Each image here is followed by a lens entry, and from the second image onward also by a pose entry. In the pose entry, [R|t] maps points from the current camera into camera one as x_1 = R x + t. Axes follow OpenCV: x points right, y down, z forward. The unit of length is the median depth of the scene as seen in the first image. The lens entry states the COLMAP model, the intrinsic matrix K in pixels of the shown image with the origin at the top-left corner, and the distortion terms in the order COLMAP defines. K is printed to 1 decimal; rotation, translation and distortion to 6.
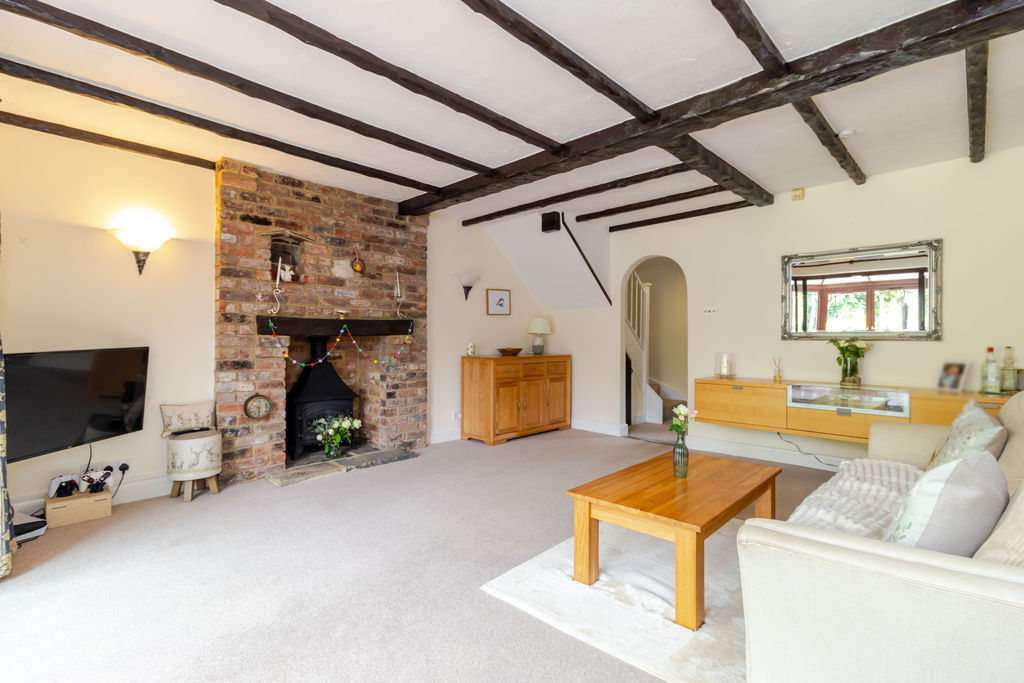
lens RADIAL K [[479.2, 0, 519.8], [0, 479.2, 337.3], [0, 0, 1]] dist [0.008217, 0.000855]
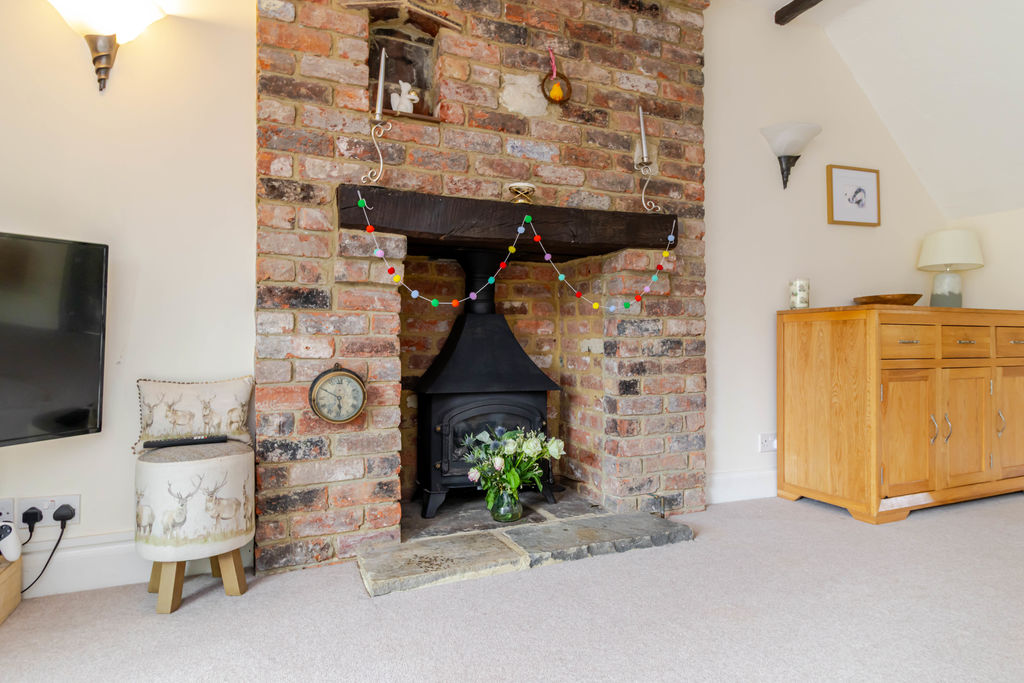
lens RADIAL K [[592.5, 0, 521.6], [0, 592.5, 336.8], [0, 0, 1]] dist [0.002458, -0.000805]
pose [[0.924375, -0.007091, -0.381420, -0.163813], [0.003437, 0.999941, -0.010261, 0.085598], [0.381470, 0.008174, 0.924345, 0.496729]]
